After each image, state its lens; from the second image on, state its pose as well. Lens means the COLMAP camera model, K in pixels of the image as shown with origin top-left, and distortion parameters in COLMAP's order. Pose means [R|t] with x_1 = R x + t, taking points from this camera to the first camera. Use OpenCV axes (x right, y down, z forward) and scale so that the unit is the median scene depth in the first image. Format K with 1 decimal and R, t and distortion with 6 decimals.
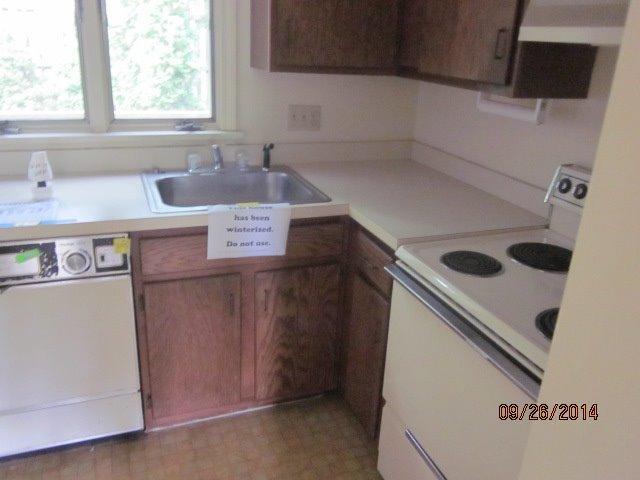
lens RADIAL K [[542.7, 0, 321.4], [0, 542.7, 237.7], [0, 0, 1]] dist [-0.006259, 0.003804]
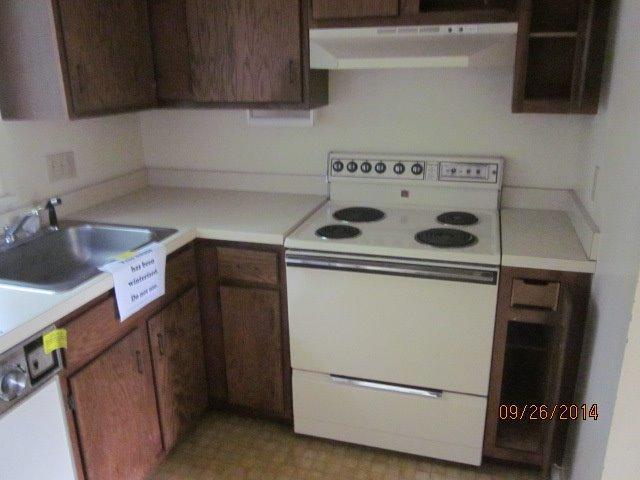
lens RADIAL K [[542.7, 0, 319.9], [0, 542.7, 241.5], [0, 0, 1]] dist [-0.006259, 0.003804]
pose [[0.619428, -0.303731, 0.723917, -0.616400], [0.325443, 0.938506, 0.115297, -0.083633], [-0.714420, 0.164175, 0.680184, 0.099114]]
